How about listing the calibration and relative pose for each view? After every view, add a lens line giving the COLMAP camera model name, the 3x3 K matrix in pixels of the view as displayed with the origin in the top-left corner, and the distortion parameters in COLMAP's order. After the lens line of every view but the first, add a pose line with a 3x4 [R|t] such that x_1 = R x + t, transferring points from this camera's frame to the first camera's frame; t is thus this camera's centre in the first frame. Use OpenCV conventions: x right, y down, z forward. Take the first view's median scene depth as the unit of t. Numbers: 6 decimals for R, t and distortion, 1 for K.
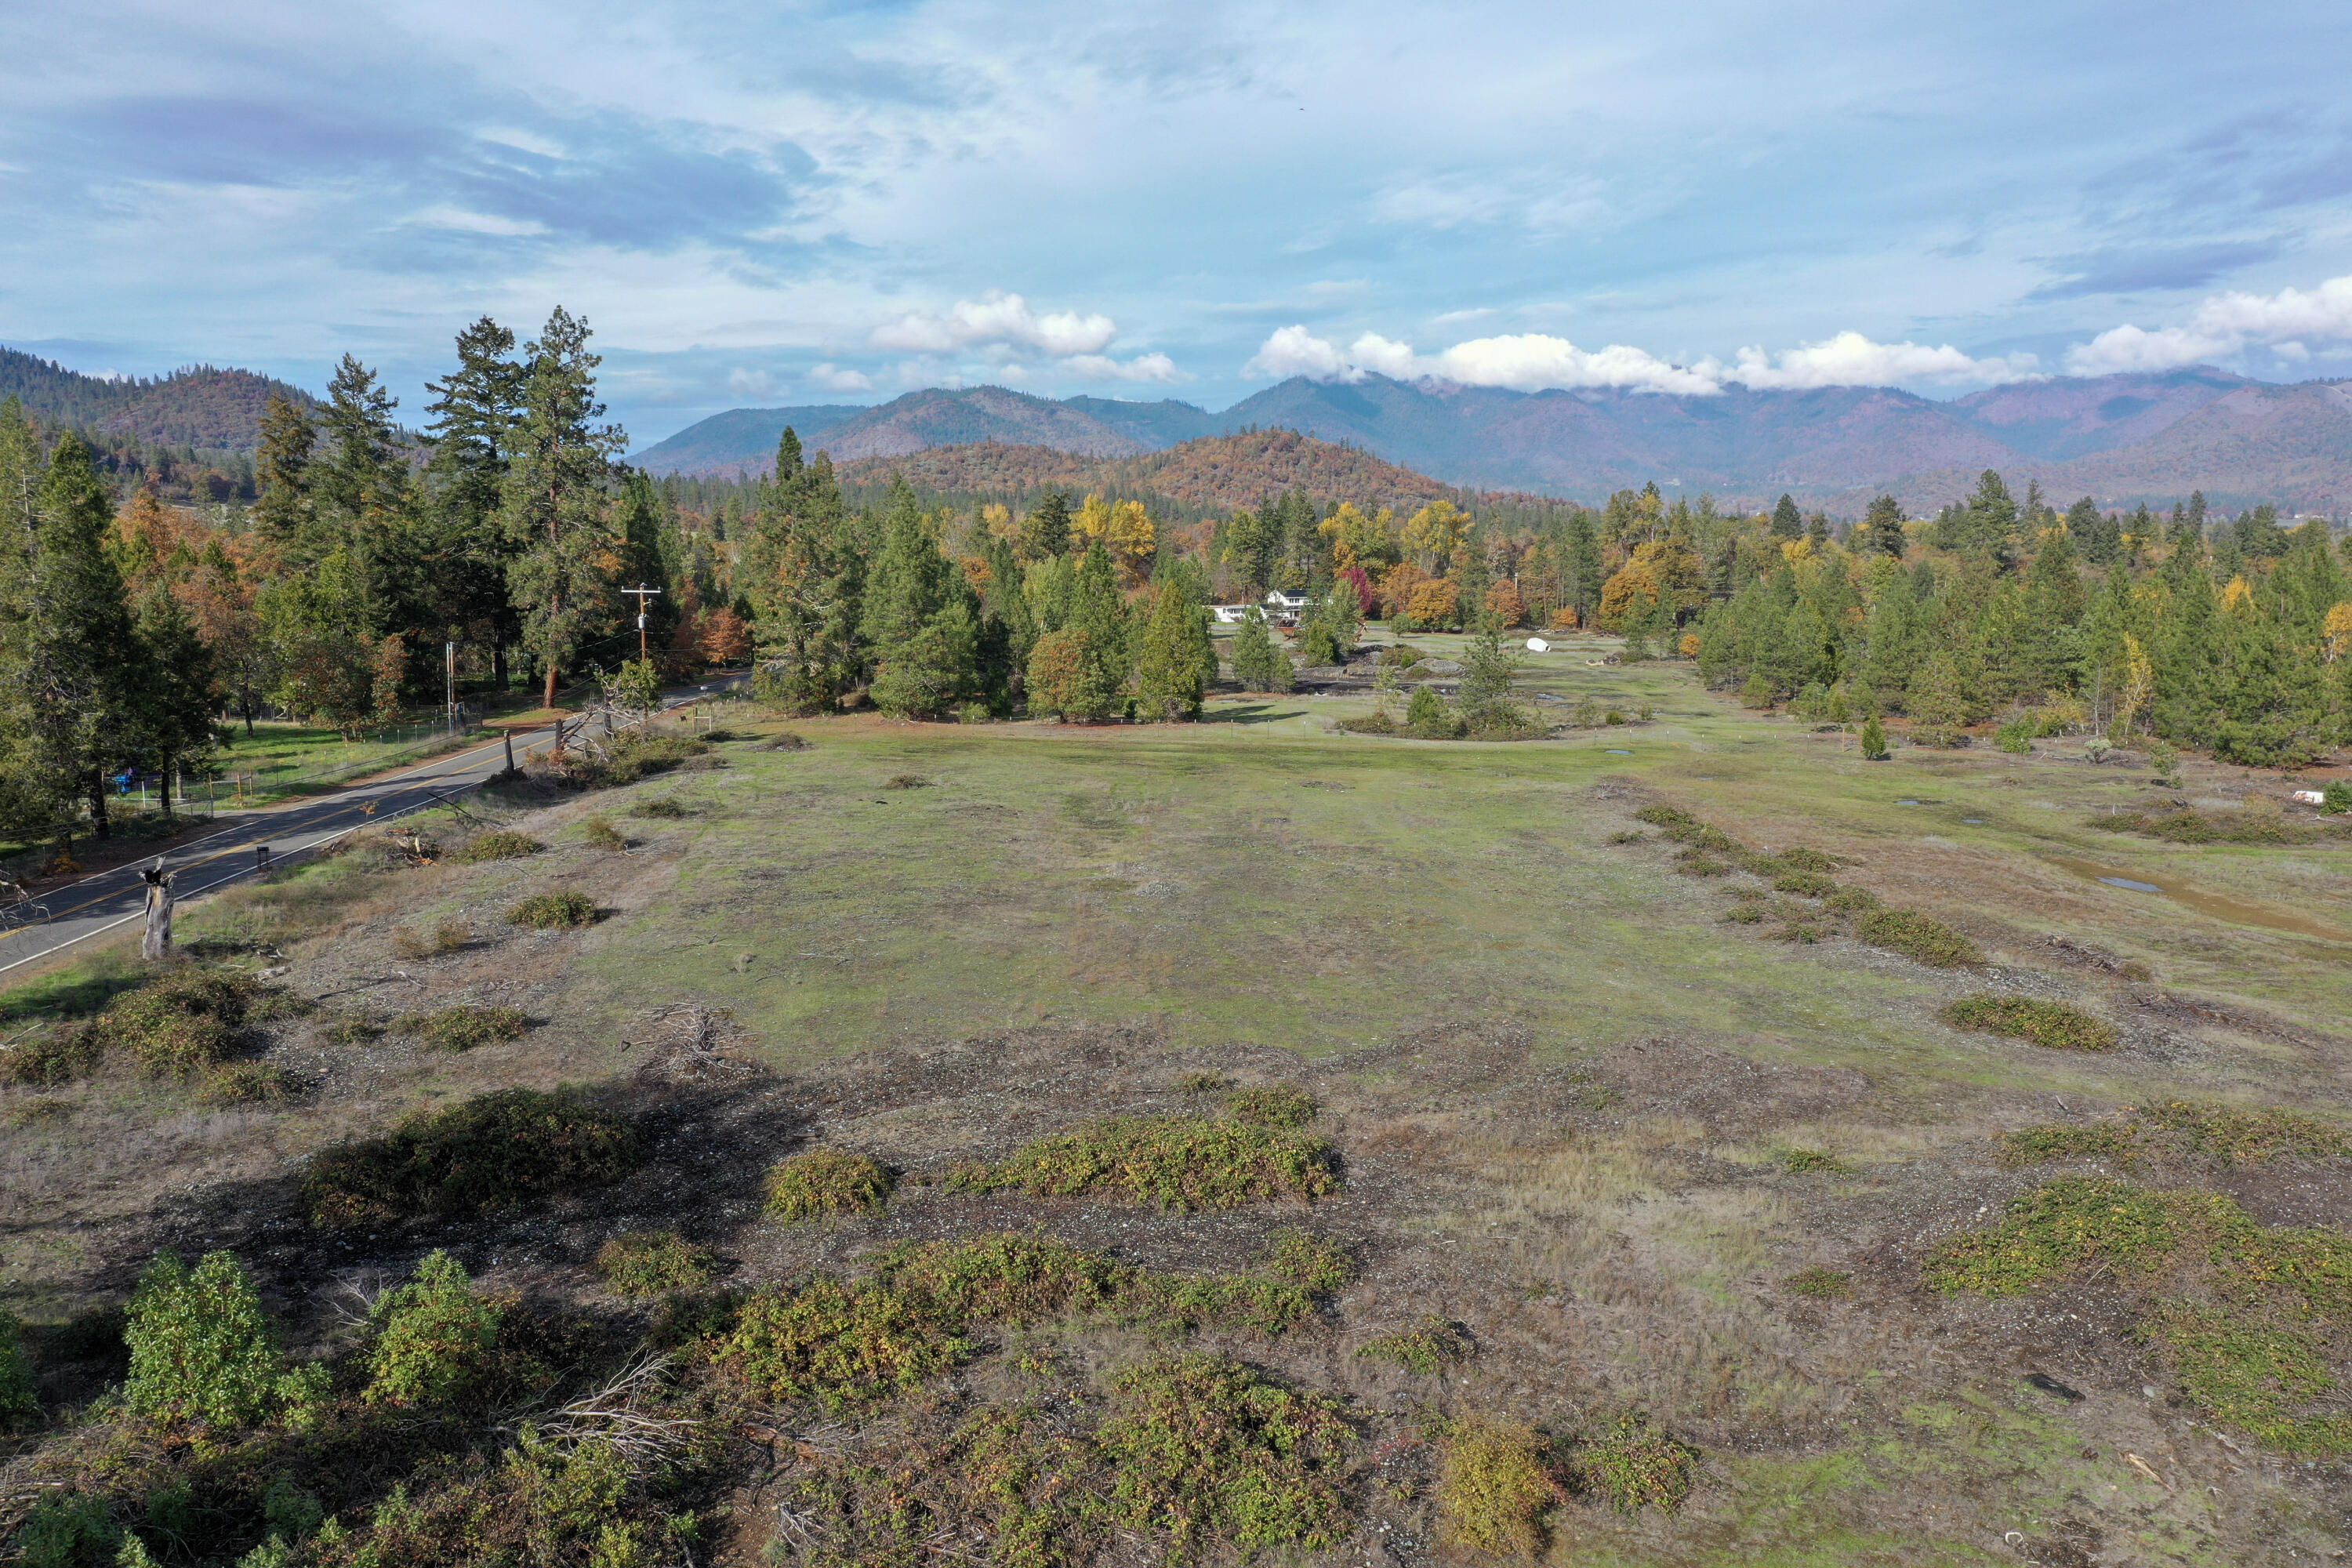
lens RADIAL K [[1866.3, 0, 1192.9], [0, 1866.3, 789.3], [0, 0, 1]] dist [0.005561, 0.009964]
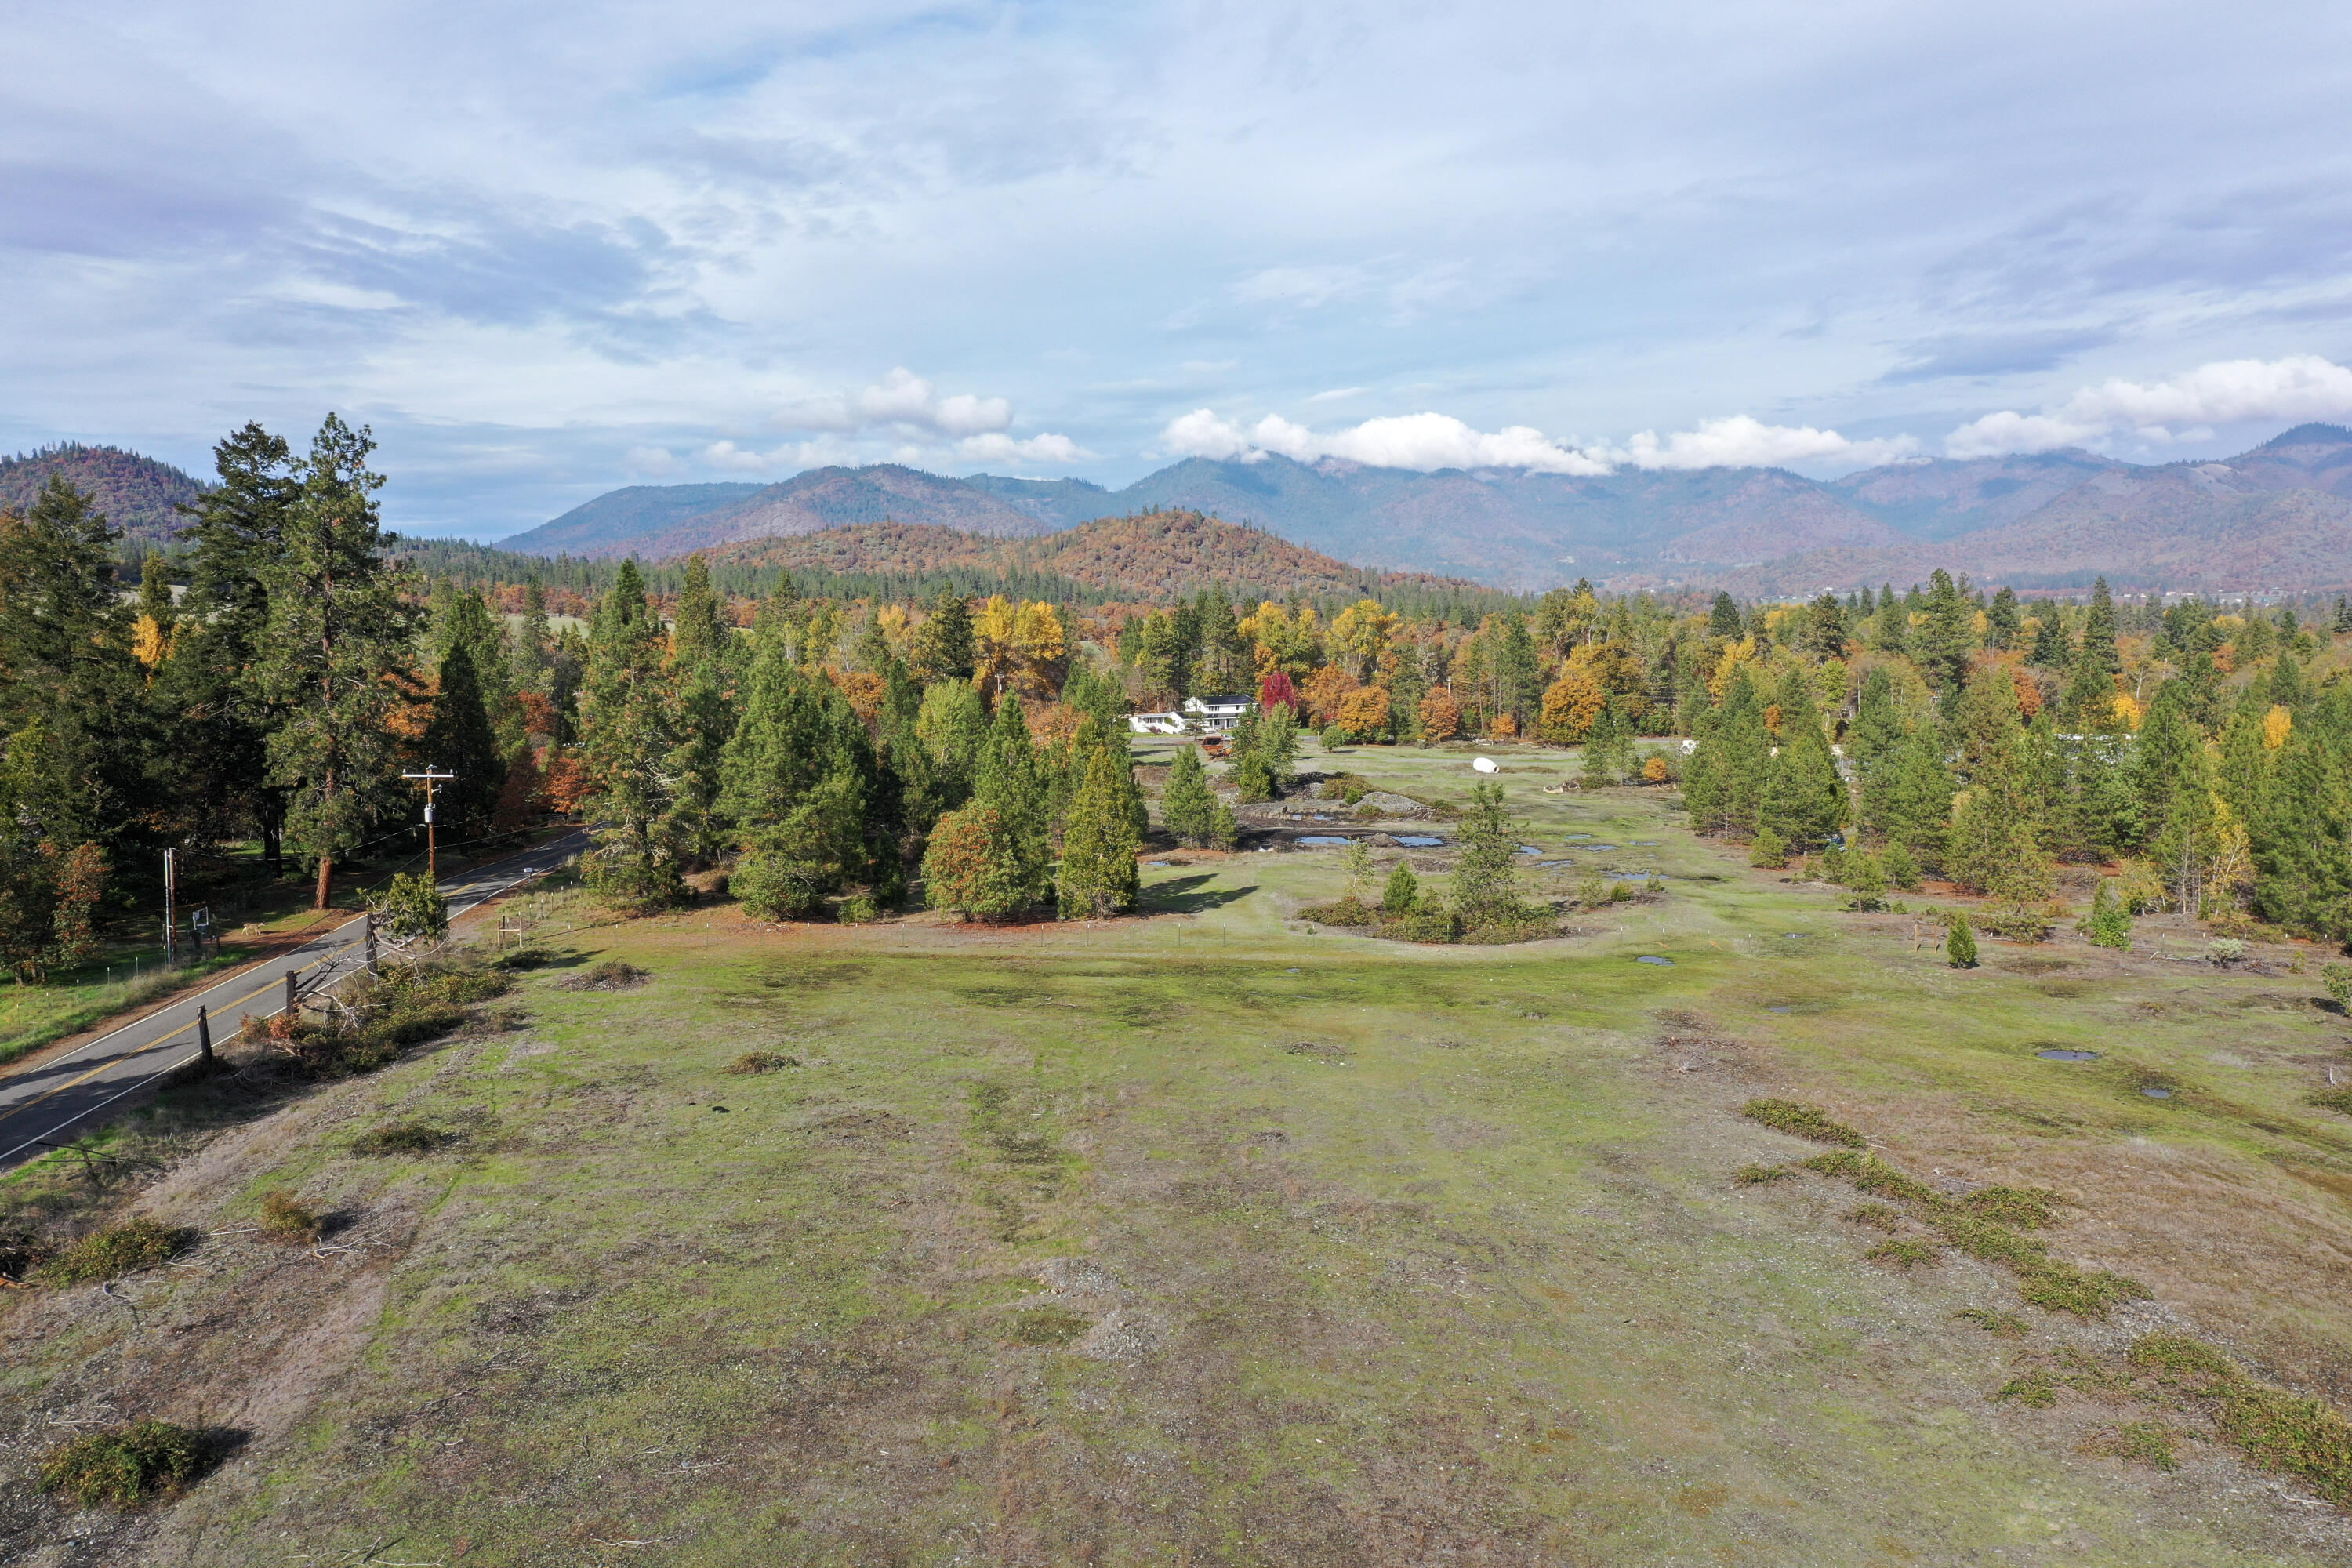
lens RADIAL K [[1866.3, 0, 1192.9], [0, 1866.3, 789.3], [0, 0, 1]] dist [0.005561, 0.009964]
pose [[0.998598, -0.006701, 0.052500, -0.008500], [0.008810, 0.999159, -0.040051, -0.035284], [-0.052187, 0.040457, 0.997817, 0.107056]]
